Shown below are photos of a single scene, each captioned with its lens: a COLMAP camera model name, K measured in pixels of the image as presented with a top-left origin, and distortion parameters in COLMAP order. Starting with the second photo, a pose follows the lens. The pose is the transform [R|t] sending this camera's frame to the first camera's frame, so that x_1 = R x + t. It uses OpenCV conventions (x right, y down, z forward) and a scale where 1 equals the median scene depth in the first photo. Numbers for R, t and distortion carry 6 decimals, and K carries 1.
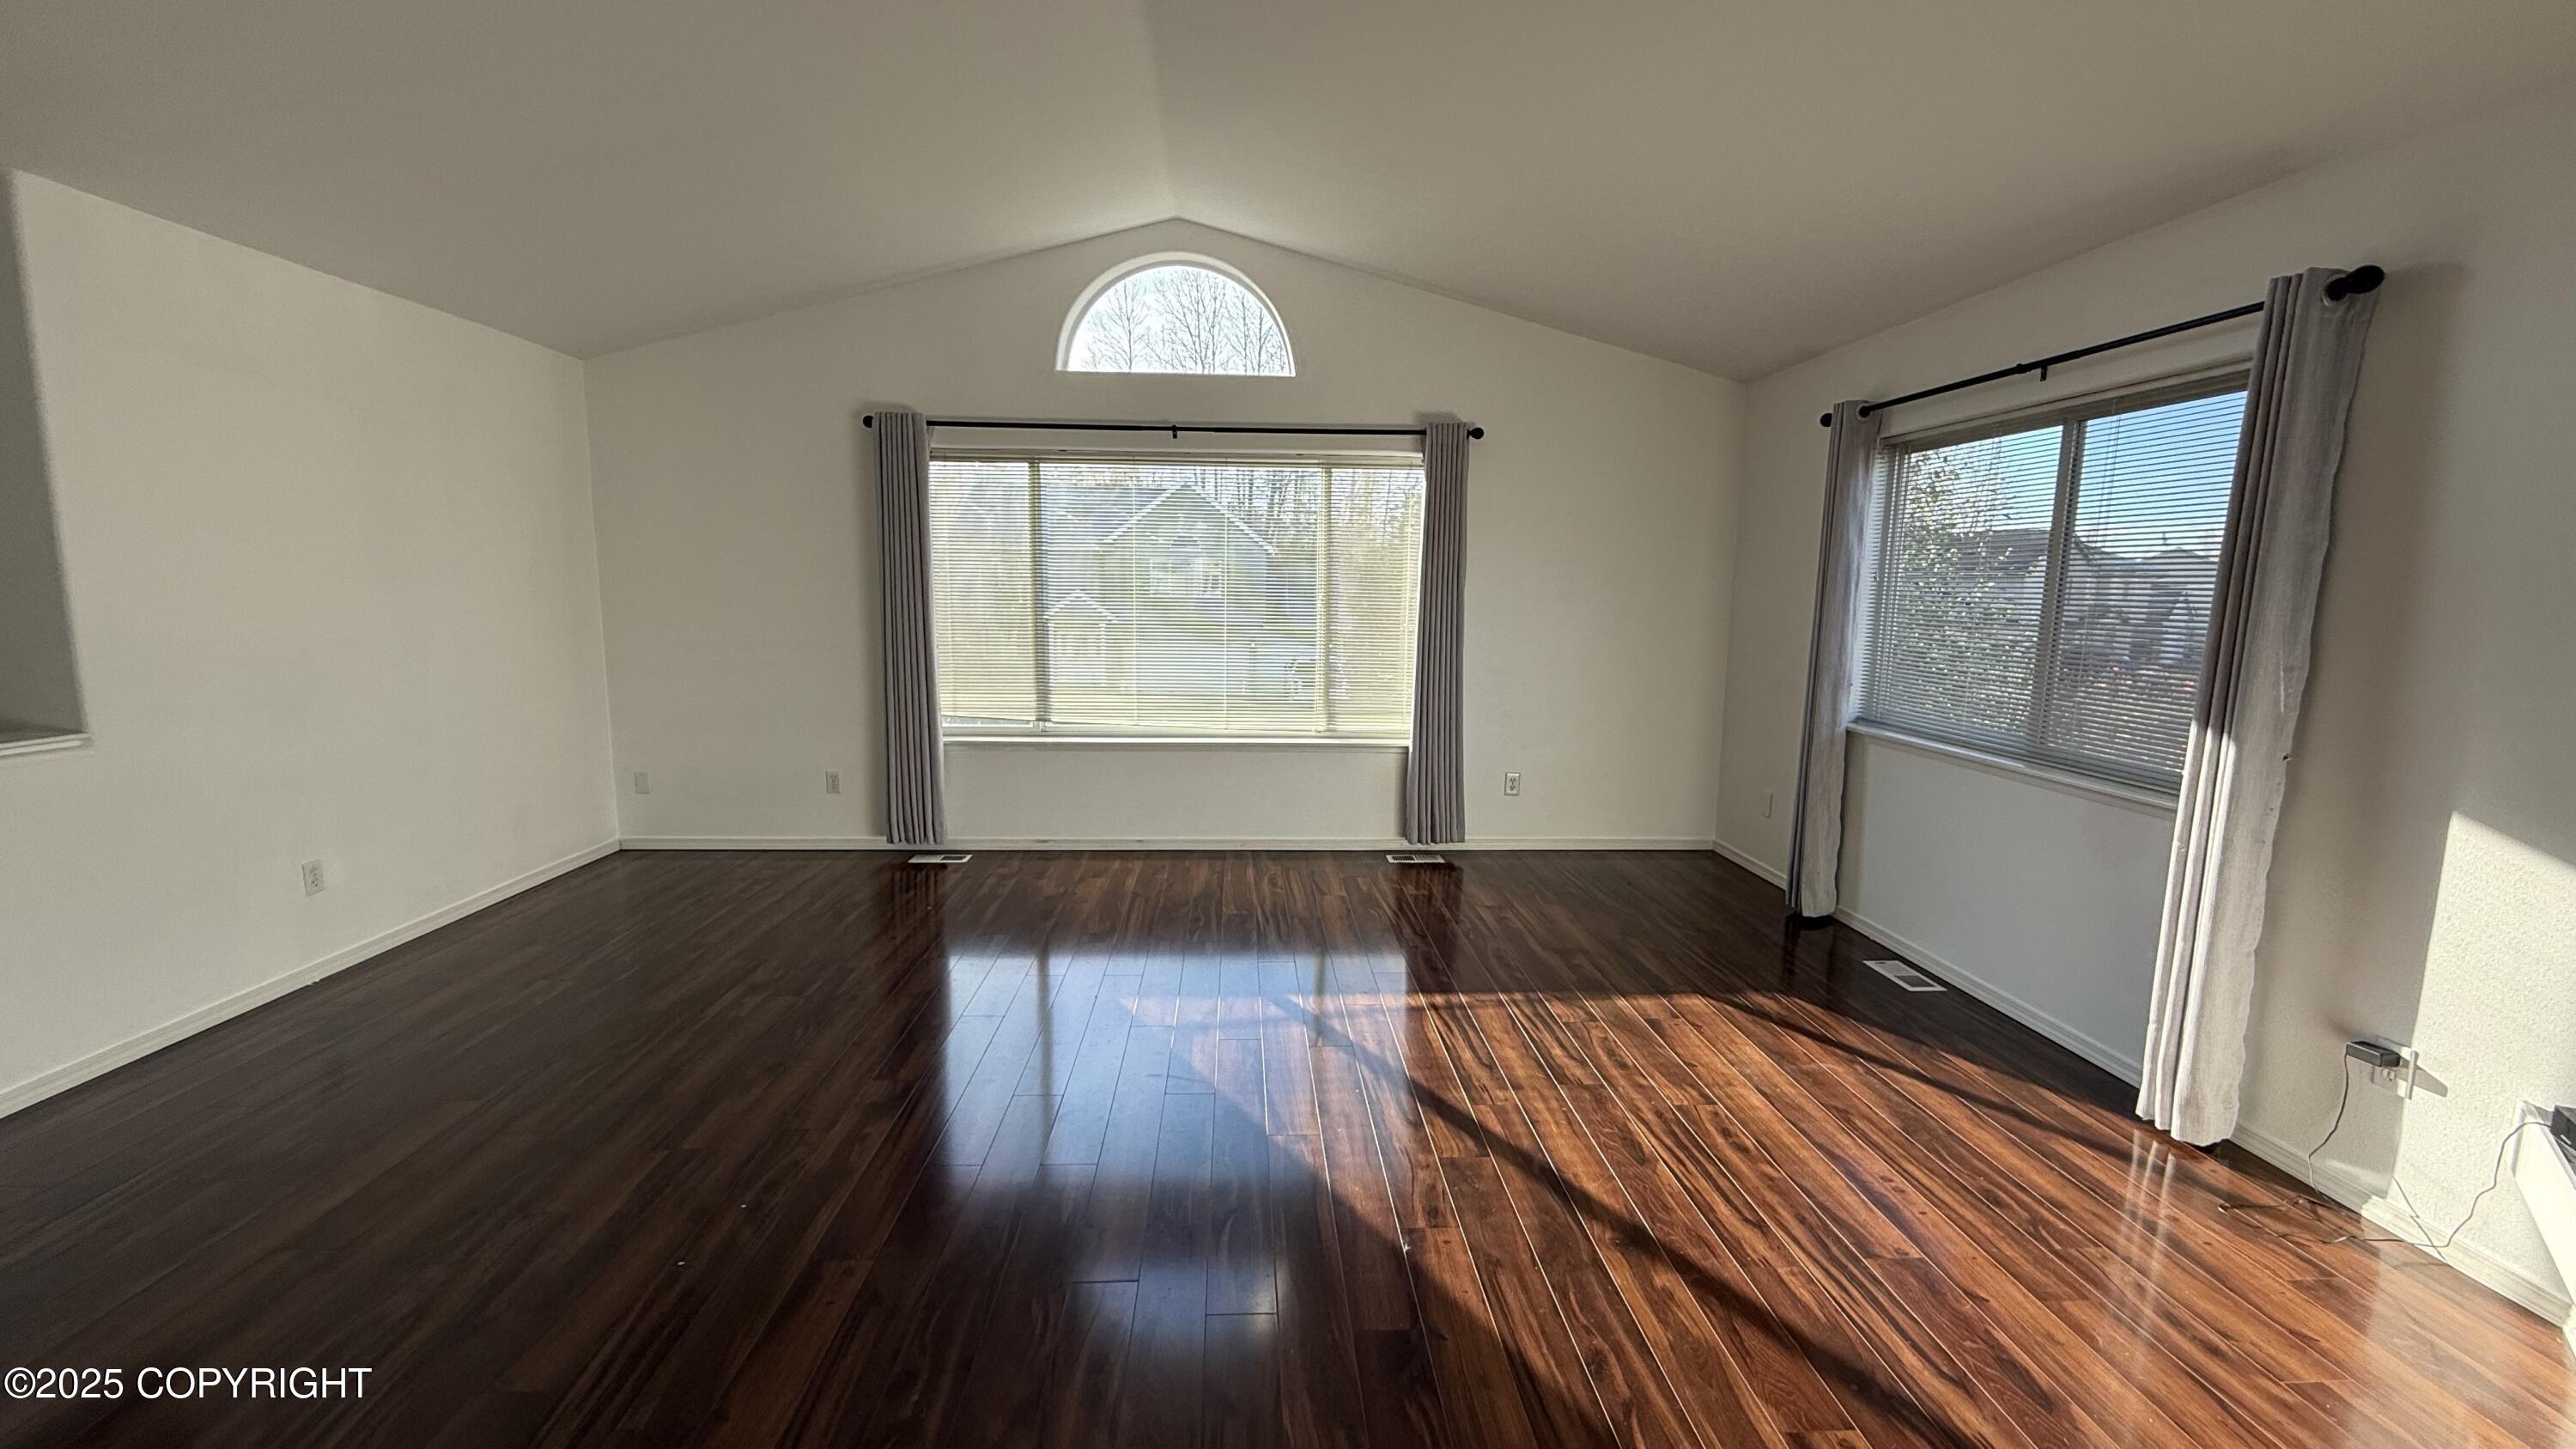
lens RADIAL K [[1024.2, 0, 1282.5], [0, 1024.2, 718.9], [0, 0, 1]] dist [-0.000334, -0.000281]
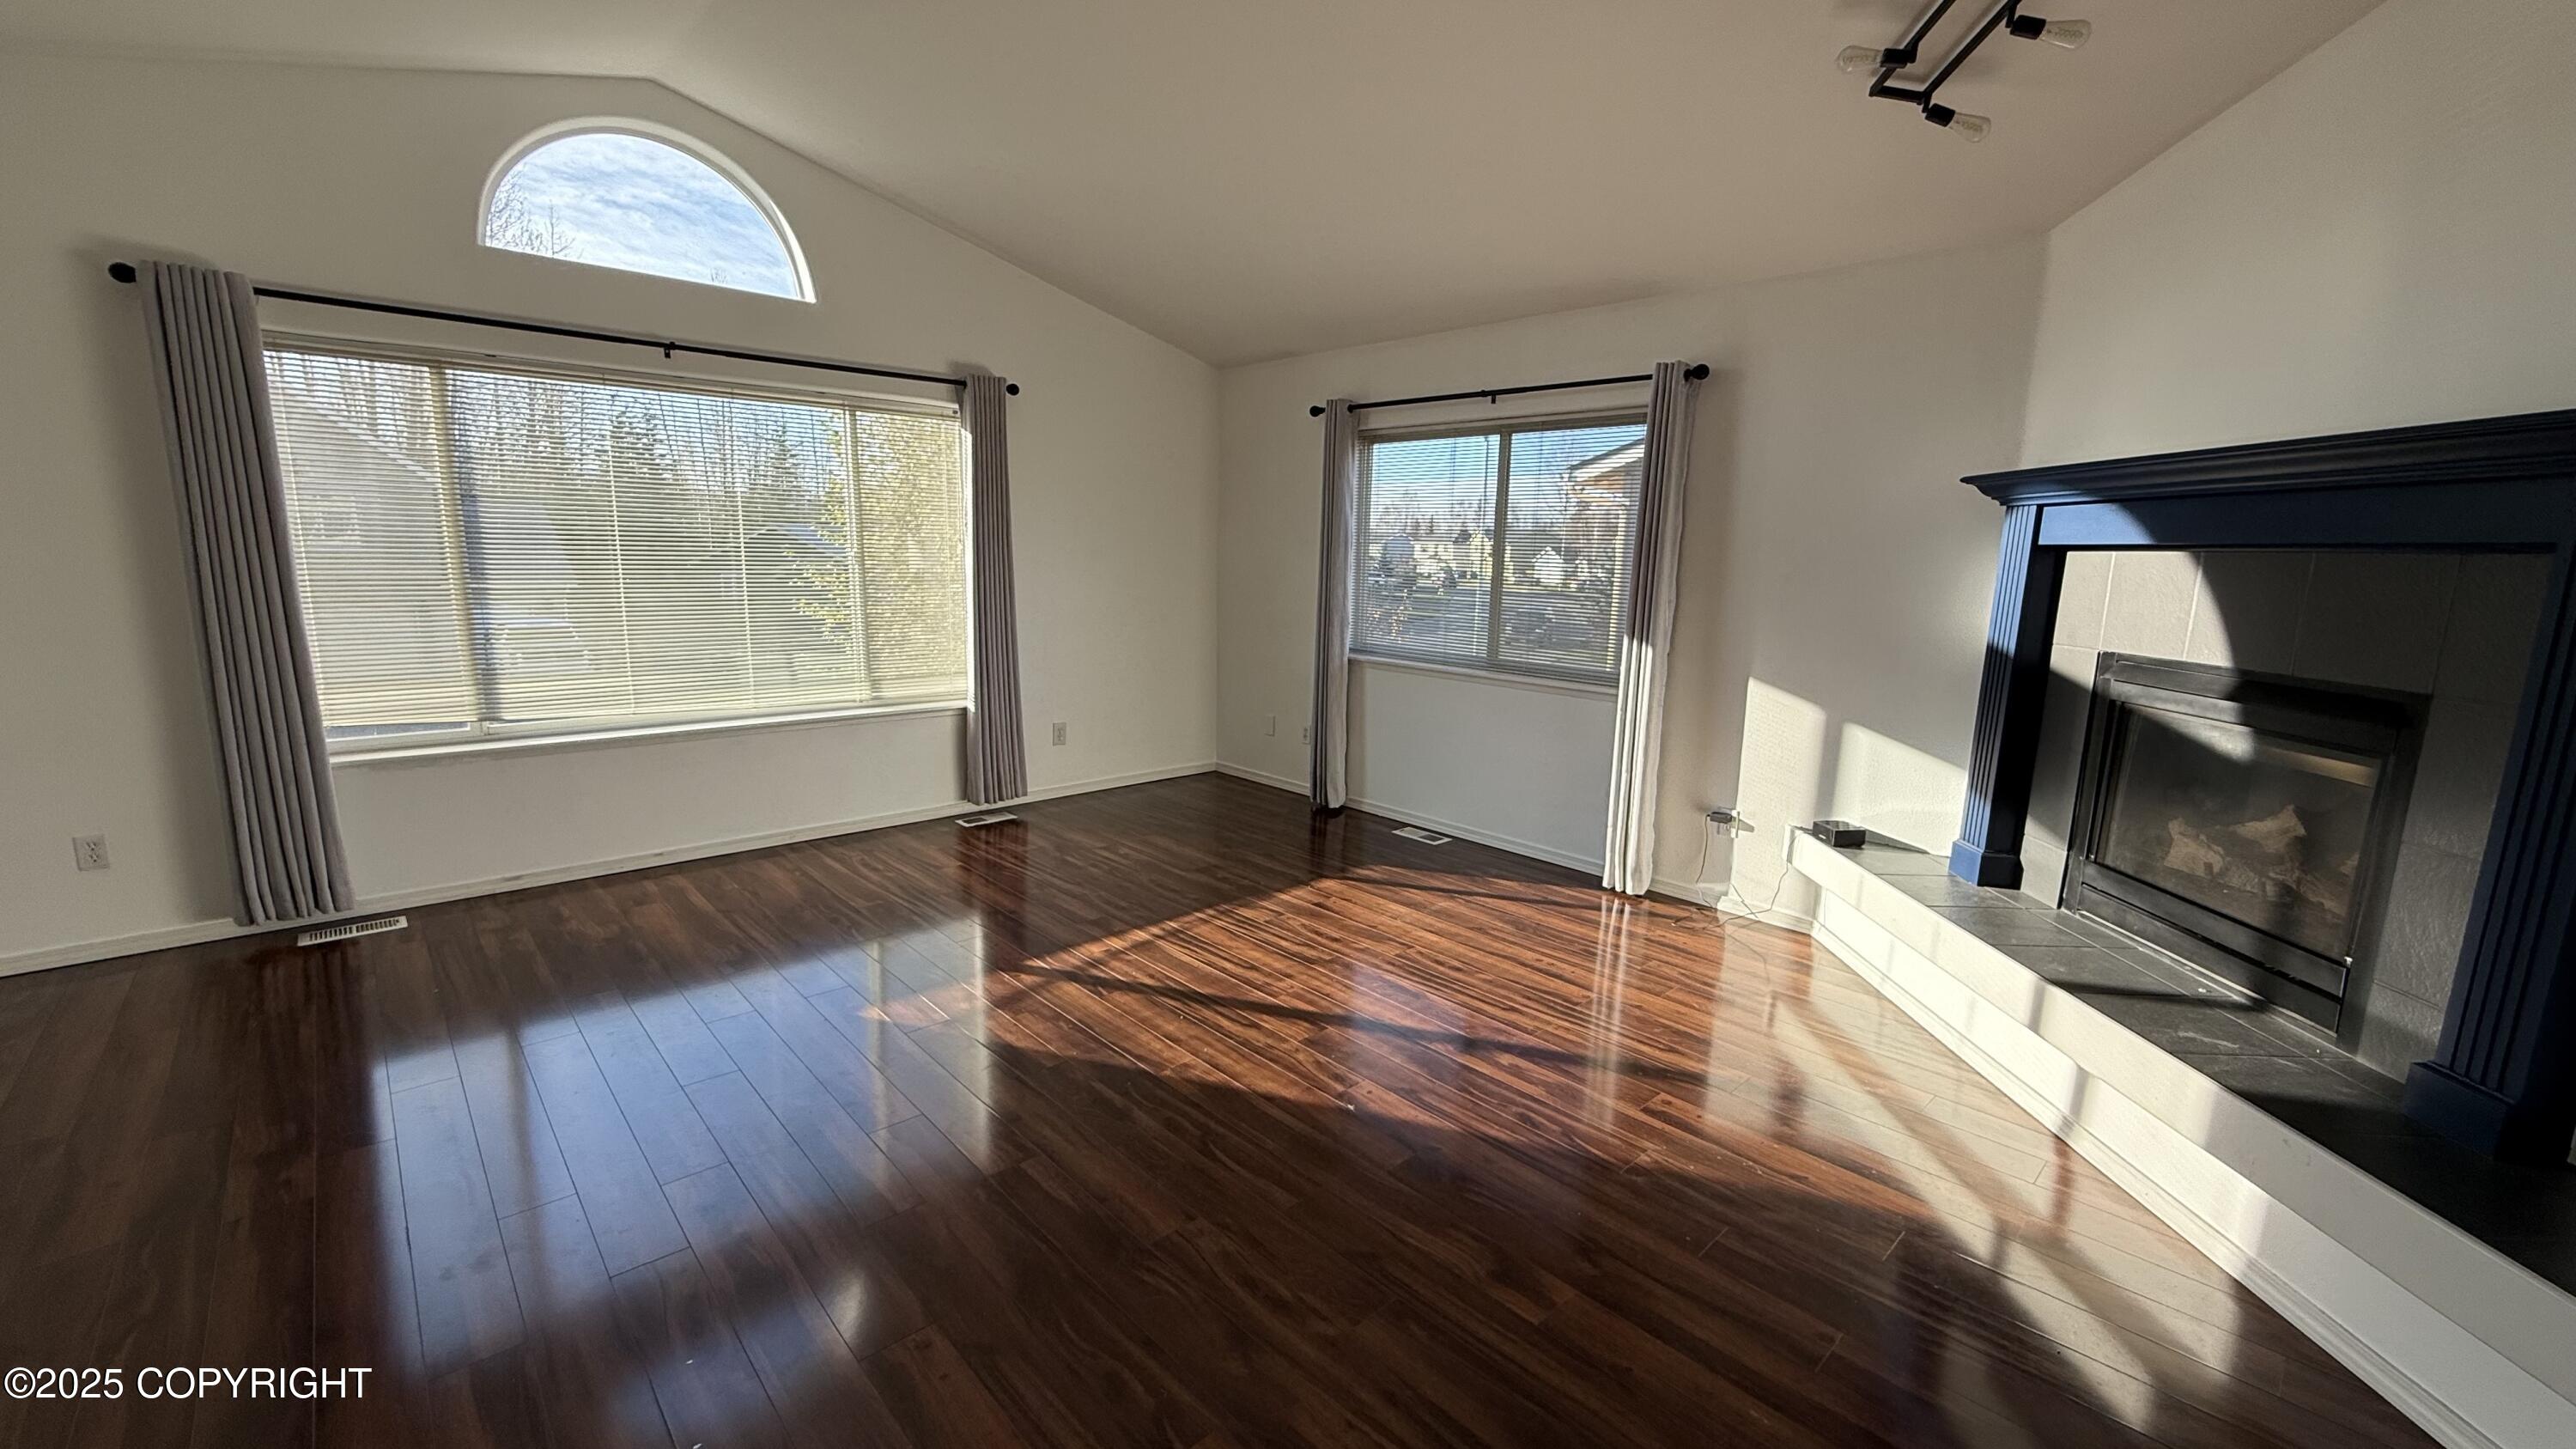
lens RADIAL K [[1024.2, 0, 1282.5], [0, 1024.2, 718.9], [0, 0, 1]] dist [-0.000334, -0.000281]
pose [[0.763102, -0.103480, 0.637940, -0.345097], [0.072516, 0.994574, 0.074587, -0.016581], [-0.642197, -0.010656, 0.766465, 0.070780]]
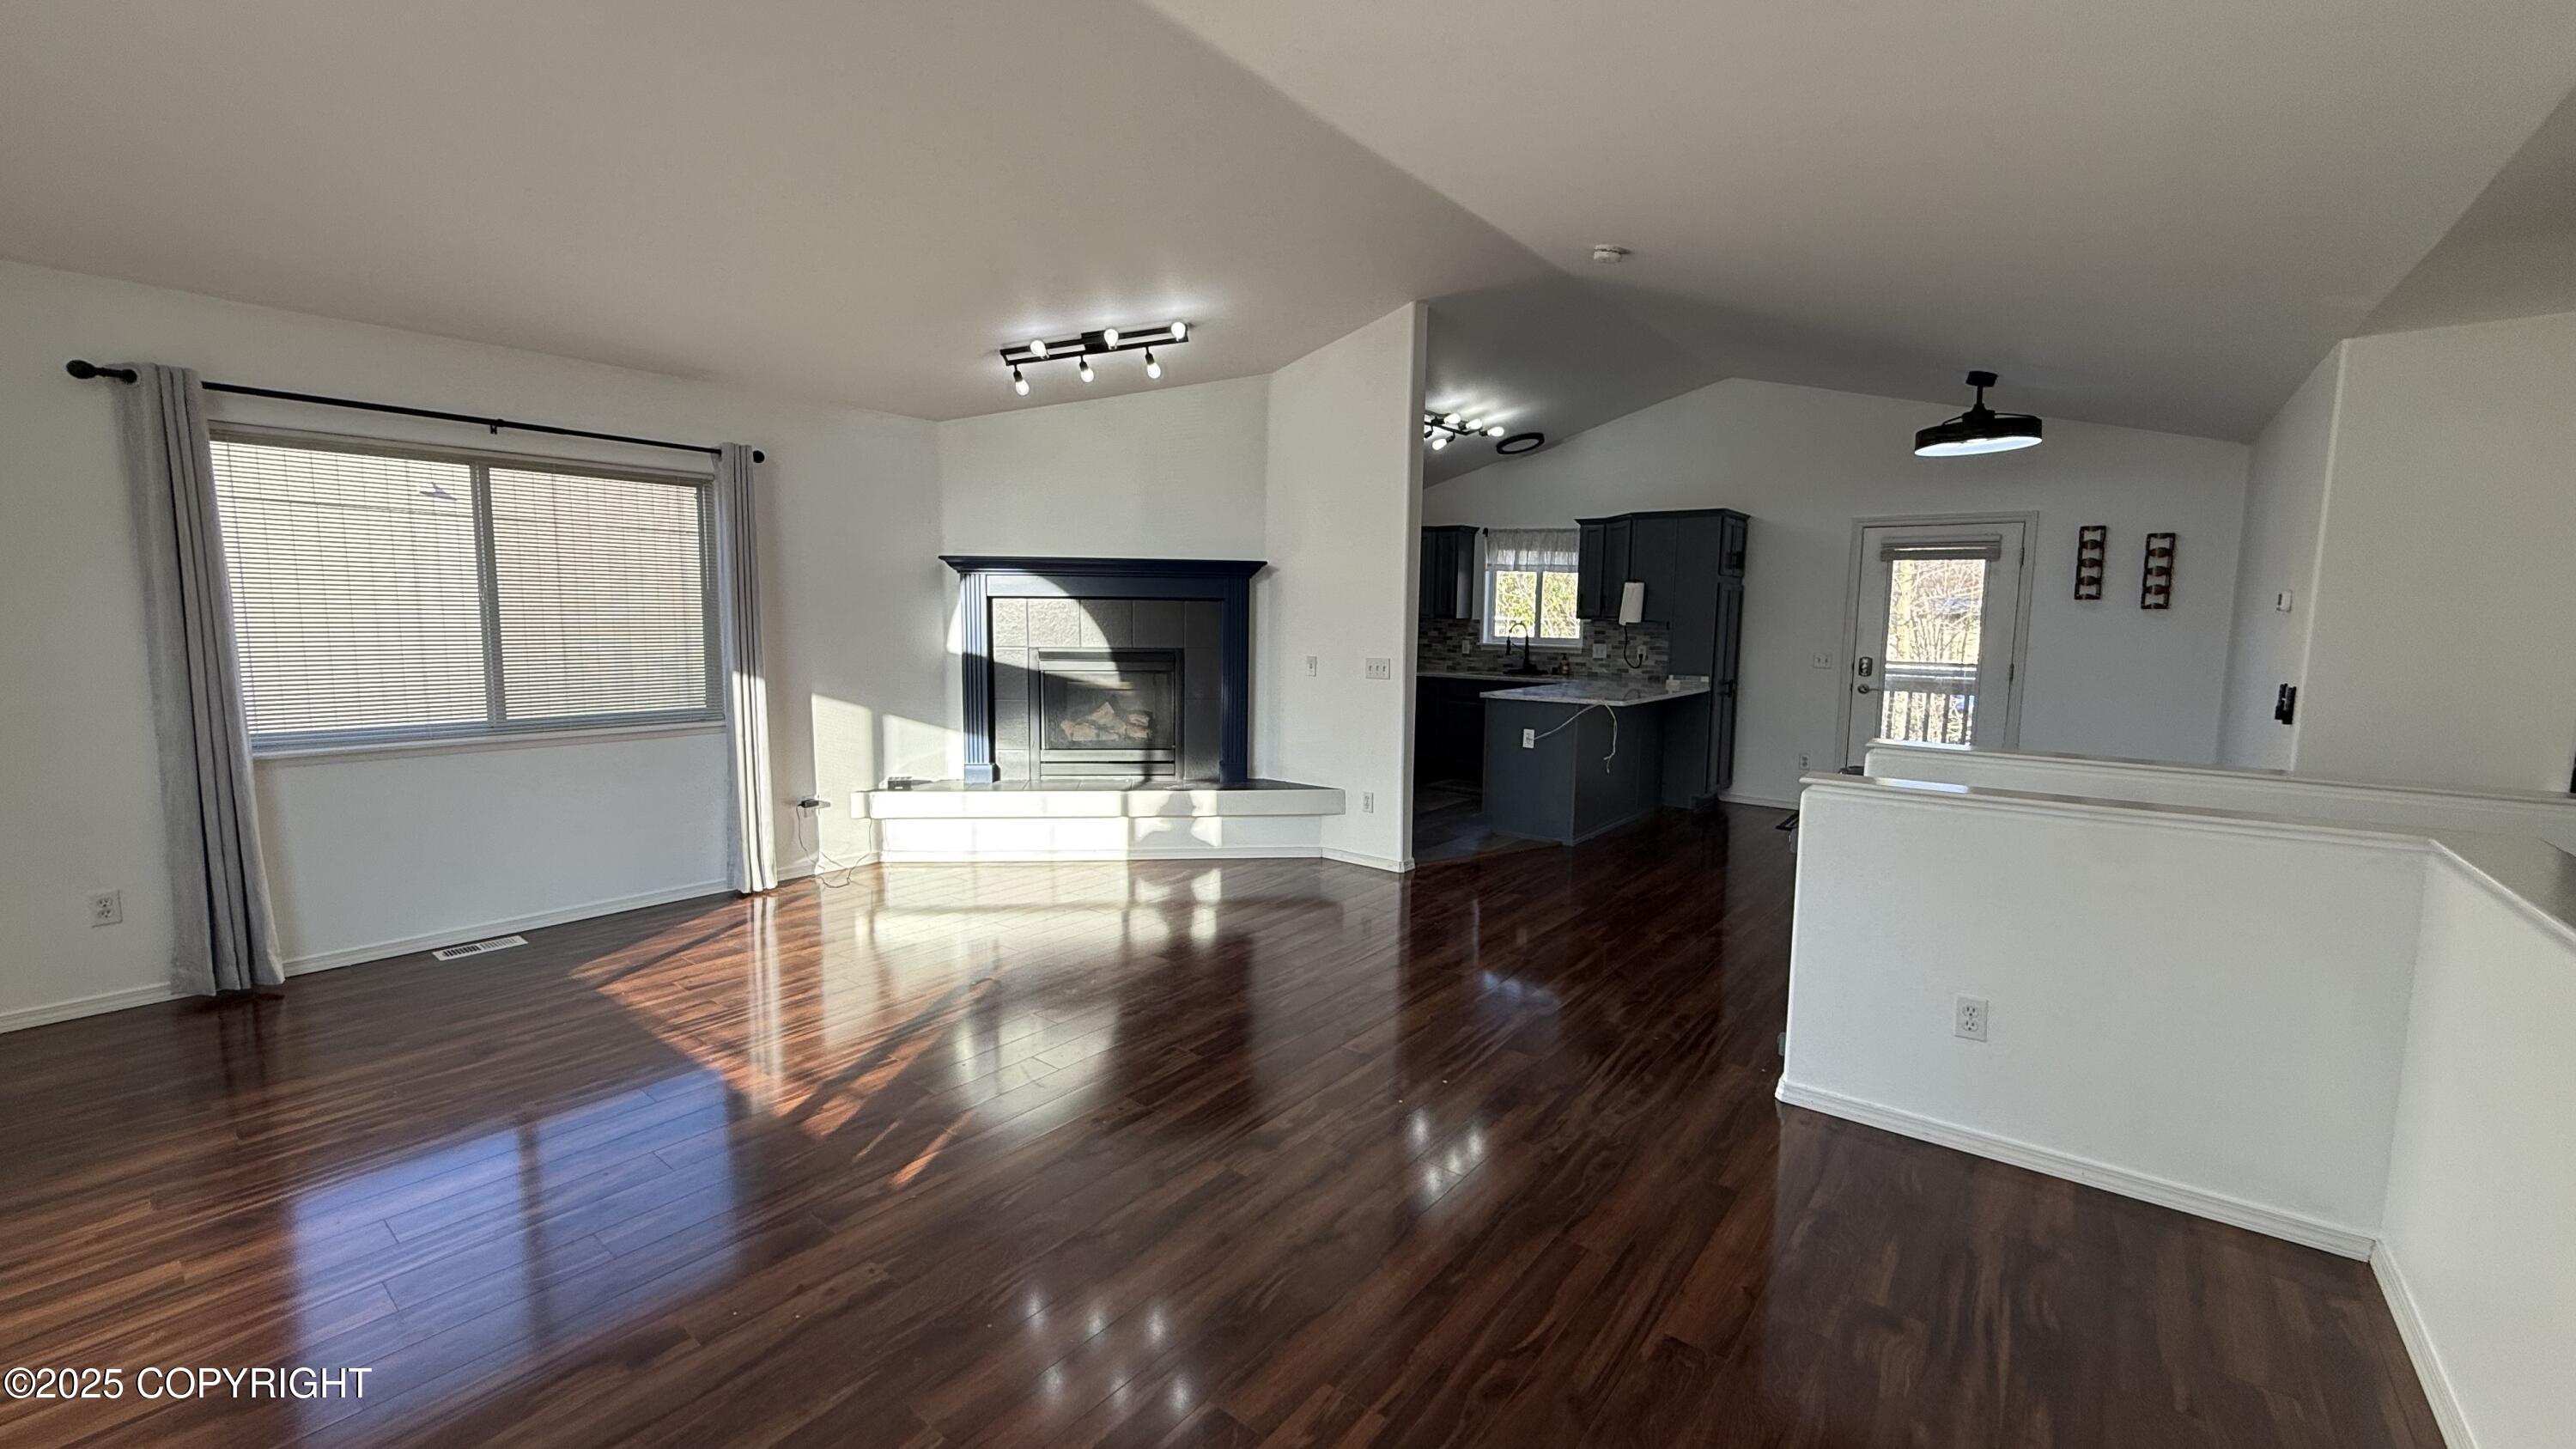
lens RADIAL K [[1020.3, 0, 1291.9], [0, 1020.3, 726.3], [0, 0, 1]] dist [0.000158, -0.000297]
pose [[-0.752981, -0.100121, 0.650381, -0.672490], [0.060639, 0.973595, 0.220083, -0.154810], [-0.655243, 0.205156, -0.727027, 1.056534]]
